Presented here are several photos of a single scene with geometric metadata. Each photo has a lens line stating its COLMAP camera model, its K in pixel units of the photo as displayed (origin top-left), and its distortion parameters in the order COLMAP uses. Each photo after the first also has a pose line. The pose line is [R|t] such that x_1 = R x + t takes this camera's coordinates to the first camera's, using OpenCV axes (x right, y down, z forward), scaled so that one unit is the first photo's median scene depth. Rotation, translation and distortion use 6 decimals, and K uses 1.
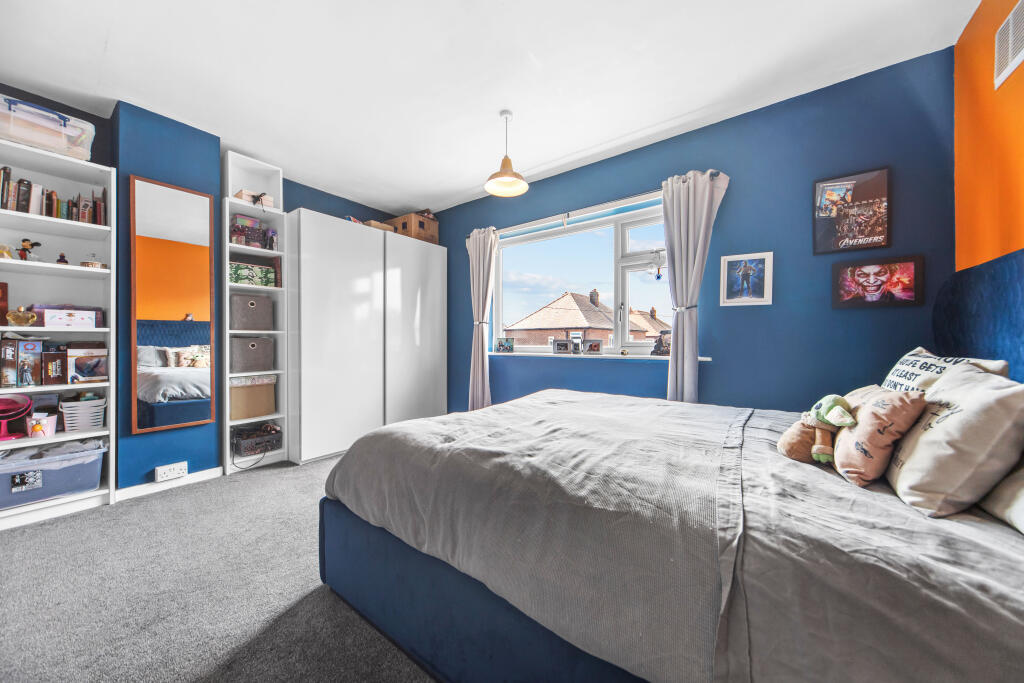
lens RADIAL K [[350.6, 0, 512.0], [0, 350.6, 341.5], [0, 0, 1]] dist [0.000584, 0.000011]
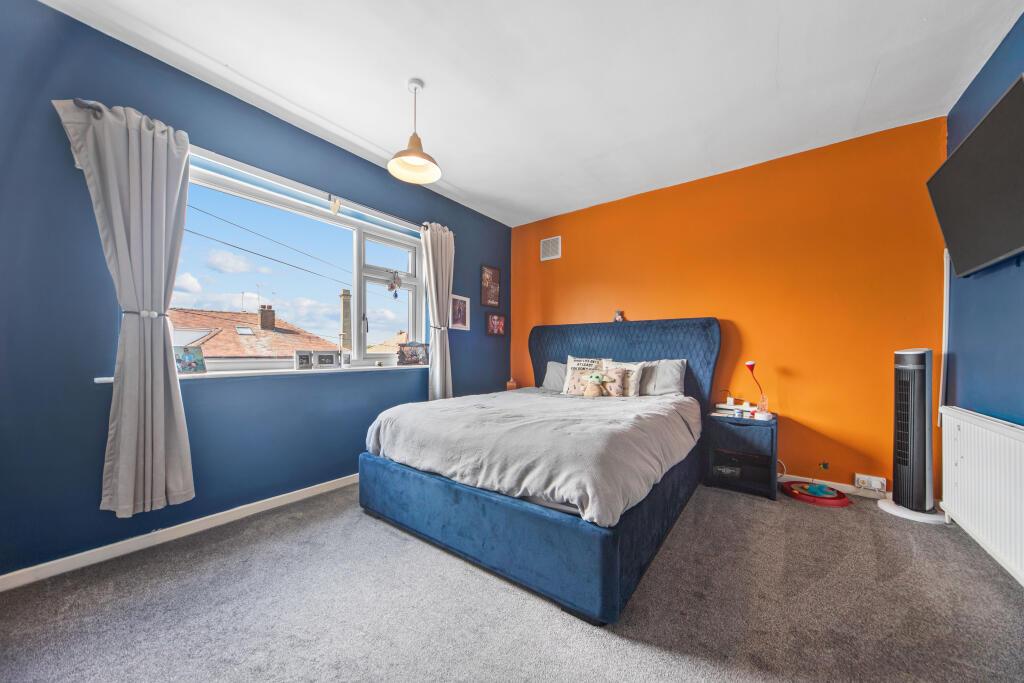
lens RADIAL K [[354.9, 0, 513.1], [0, 354.9, 353.6], [0, 0, 1]] dist [0.000198, 0.000010]
pose [[-0.001236, 0.001833, 0.999998, -0.879892], [0.003747, 0.999991, -0.001828, 0.006124], [-0.999992, 0.003745, -0.001243, 0.769157]]
